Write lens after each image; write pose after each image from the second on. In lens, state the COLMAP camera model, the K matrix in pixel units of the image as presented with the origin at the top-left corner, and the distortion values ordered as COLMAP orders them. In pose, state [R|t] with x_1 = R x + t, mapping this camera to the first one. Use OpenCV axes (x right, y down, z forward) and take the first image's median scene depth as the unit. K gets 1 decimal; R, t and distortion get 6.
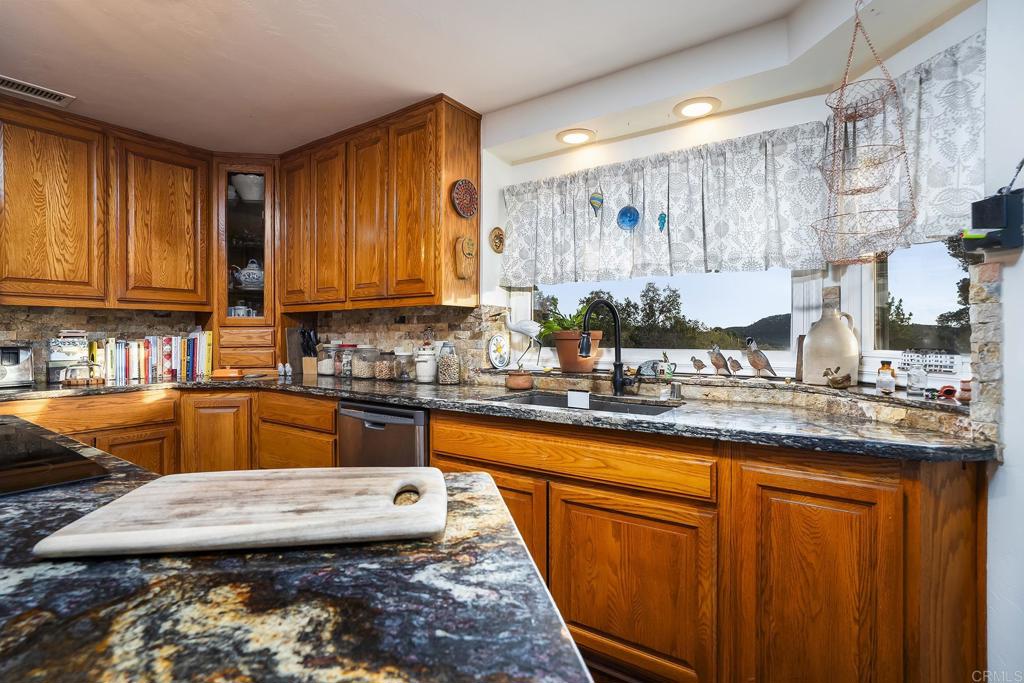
lens RADIAL K [[497.7, 0, 512.0], [0, 497.7, 341.5], [0, 0, 1]] dist [-0.026015, -0.000137]
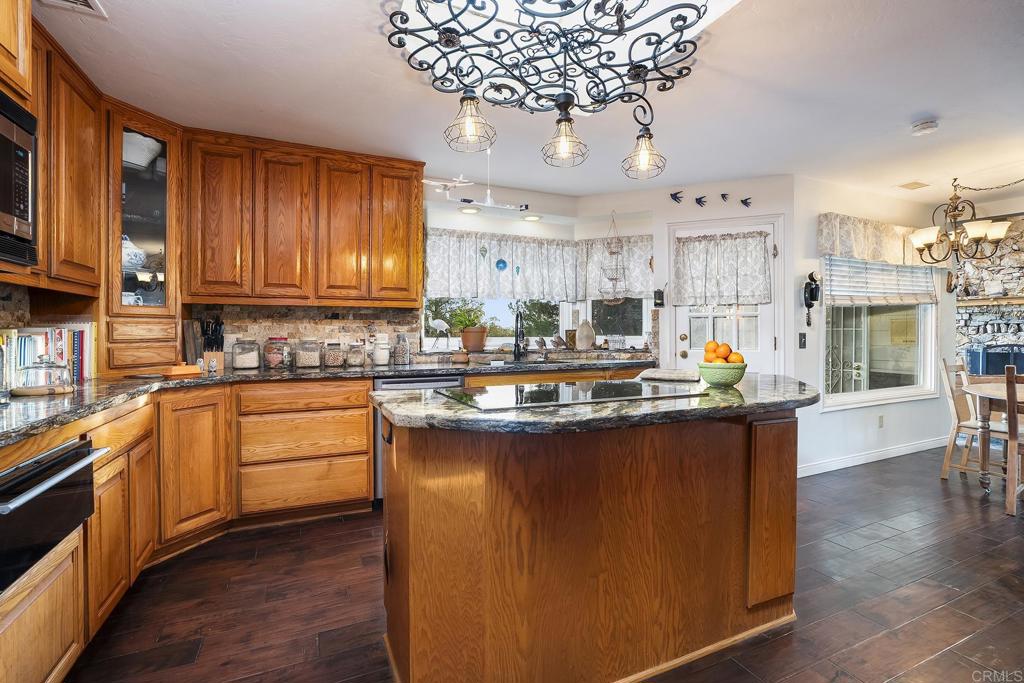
lens RADIAL K [[474.6, 0, 512.0], [0, 474.6, 341.5], [0, 0, 1]] dist [-0.002729, -0.000166]
pose [[0.519828, -0.015883, 0.854123, -1.021096], [0.009667, 0.999873, 0.012710, 0.008060], [-0.854216, 0.001650, 0.519915, 0.046965]]
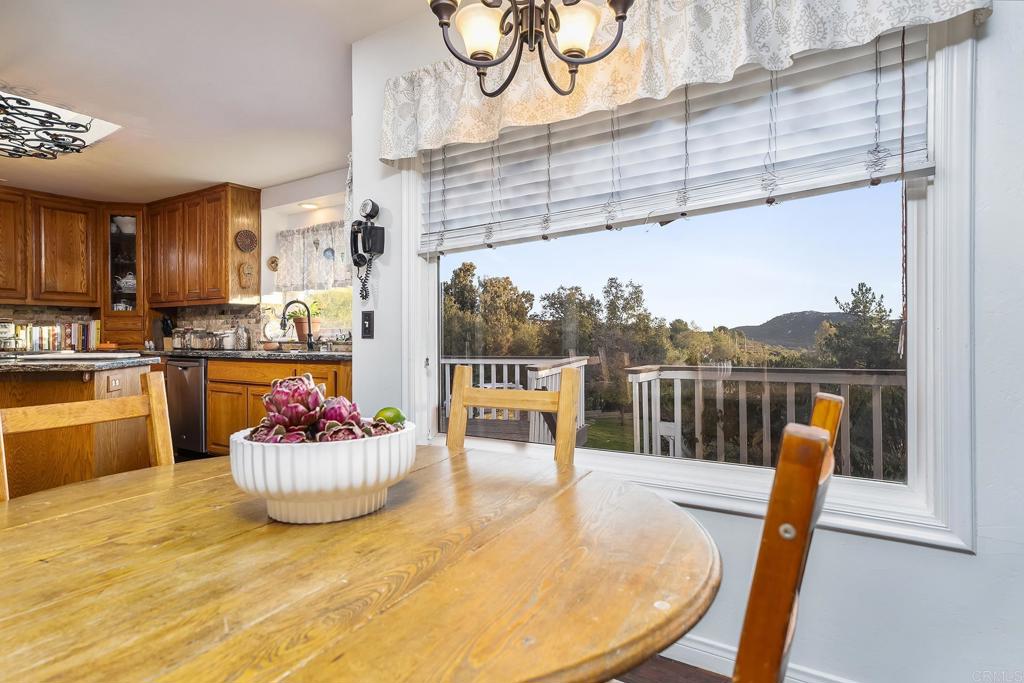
lens RADIAL K [[562.6, 0, 512.0], [0, 562.6, 341.5], [0, 0, 1]] dist [0.003714, 0.001486]
pose [[0.999617, -0.002073, 0.027584, 0.682622], [0.002145, 0.999994, -0.002592, 0.058639], [-0.027578, 0.002650, 0.999616, -0.860534]]
